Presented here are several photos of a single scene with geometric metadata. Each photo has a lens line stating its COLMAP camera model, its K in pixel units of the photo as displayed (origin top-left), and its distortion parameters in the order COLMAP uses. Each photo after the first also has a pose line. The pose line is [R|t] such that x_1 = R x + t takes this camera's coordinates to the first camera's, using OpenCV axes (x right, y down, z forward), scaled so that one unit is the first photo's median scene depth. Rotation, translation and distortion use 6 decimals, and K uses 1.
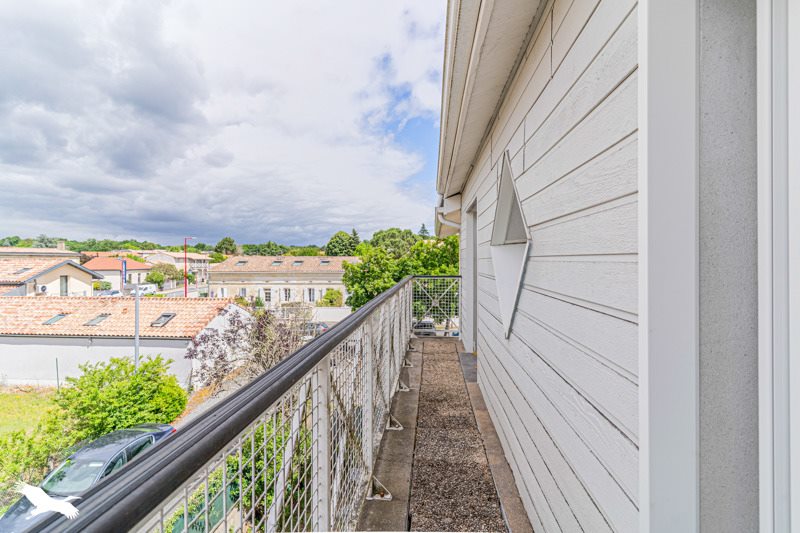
lens RADIAL K [[402.1, 0, 400.0], [0, 402.1, 266.5], [0, 0, 1]] dist [-0.000891, -0.000292]
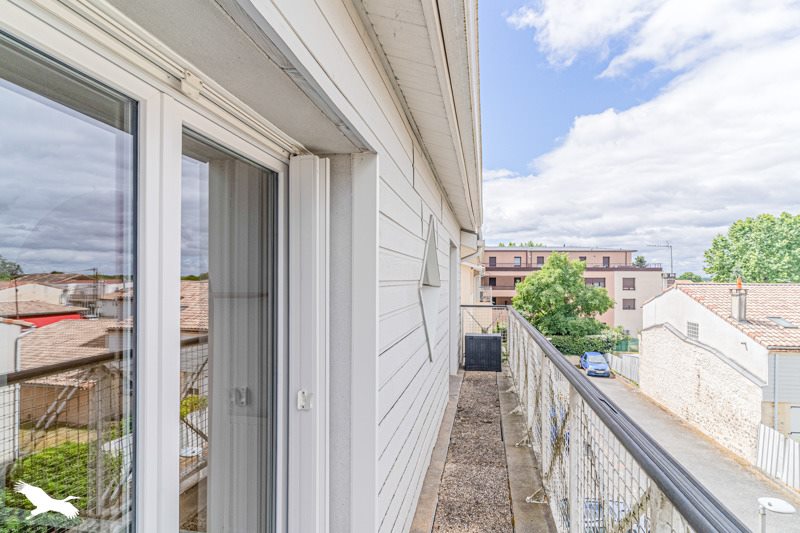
lens RADIAL K [[402.1, 0, 400.0], [0, 402.1, 266.5], [0, 0, 1]] dist [-0.000891, -0.000292]
pose [[-0.992094, 0.000600, 0.125497, 0.184453], [-0.000856, 0.999933, -0.011545, -0.099313], [-0.125495, -0.011561, -0.992027, 2.071867]]
